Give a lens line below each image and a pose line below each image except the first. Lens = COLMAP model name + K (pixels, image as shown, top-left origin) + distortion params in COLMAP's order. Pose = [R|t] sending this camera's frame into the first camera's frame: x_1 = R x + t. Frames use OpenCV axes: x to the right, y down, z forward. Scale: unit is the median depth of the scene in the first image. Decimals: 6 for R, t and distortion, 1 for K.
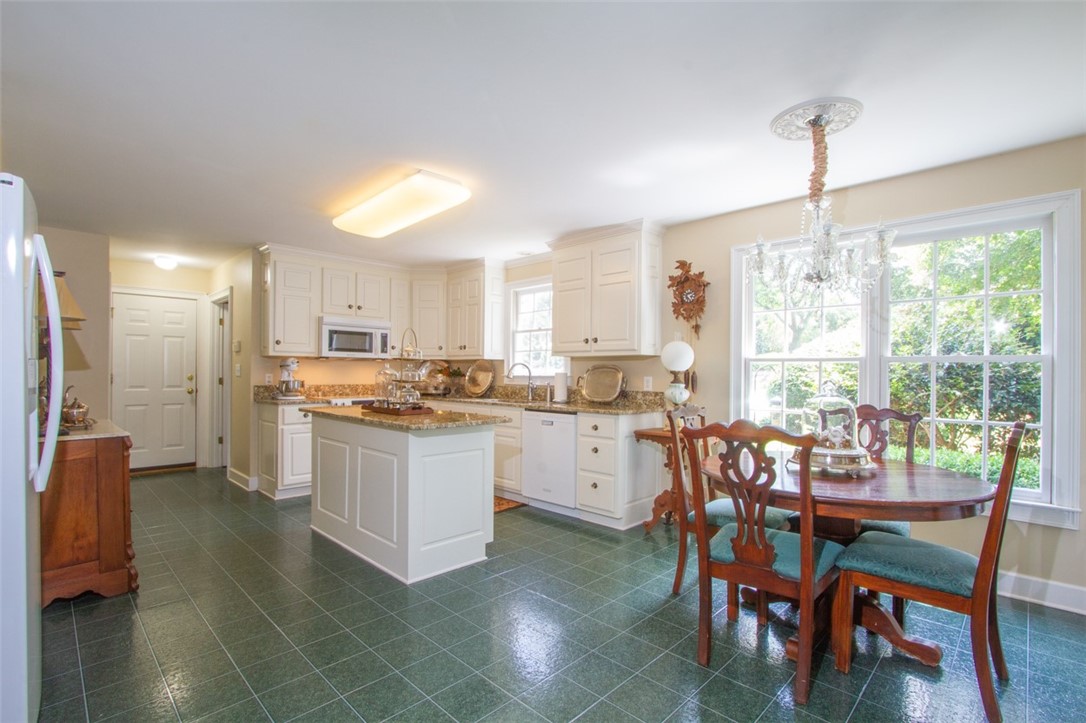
lens RADIAL K [[498.0, 0, 535.3], [0, 498.0, 368.9], [0, 0, 1]] dist [0.005226, 0.001169]
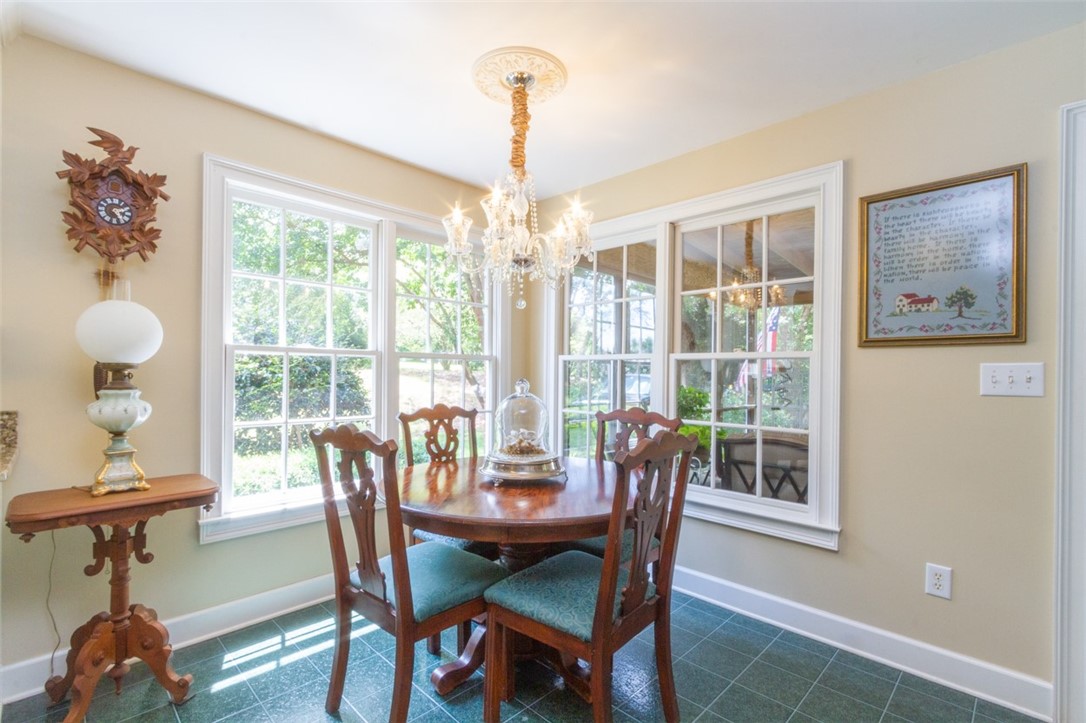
lens RADIAL K [[498.0, 0, 537.6], [0, 498.0, 371.0], [0, 0, 1]] dist [0.005226, 0.001169]
pose [[0.009364, -0.006526, 0.999935, -0.141391], [-0.015459, 0.999858, 0.006671, 0.001573], [-0.999837, -0.015520, 0.009261, 0.439436]]
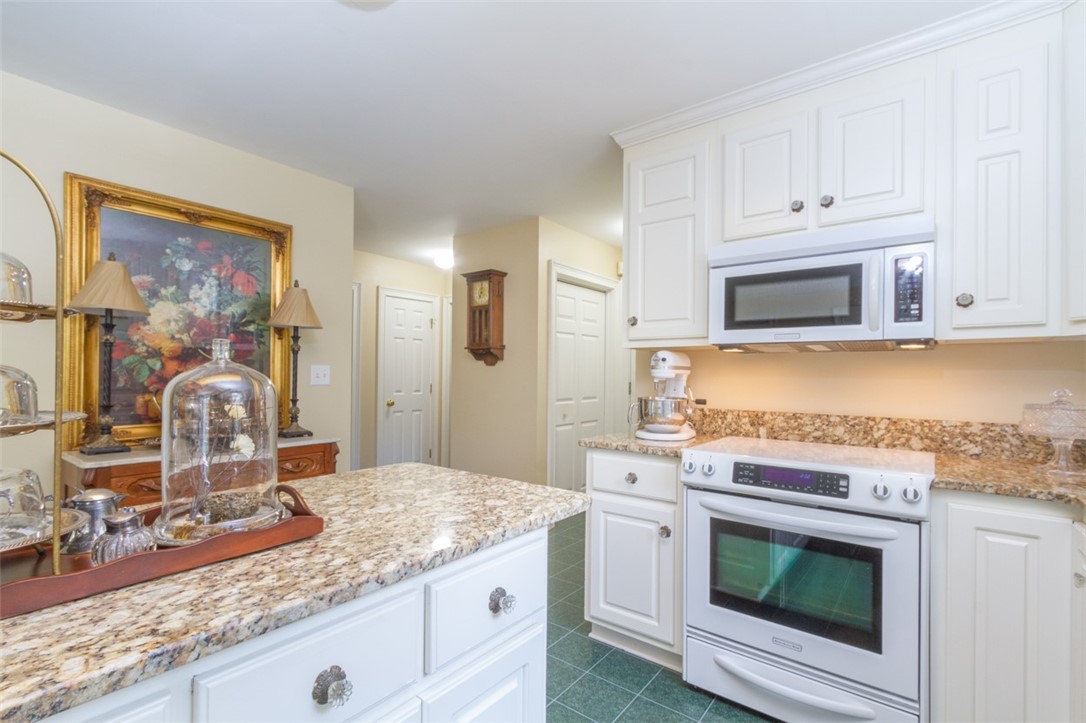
lens RADIAL K [[498.0, 0, 542.5], [0, 498.0, 371.0], [0, 0, 1]] dist [0.005226, 0.001169]
pose [[0.120271, -0.014113, -0.992641, -0.026072], [-0.000999, 0.999897, -0.014337, 0.003585], [0.992741, 0.002716, 0.120245, 0.819048]]
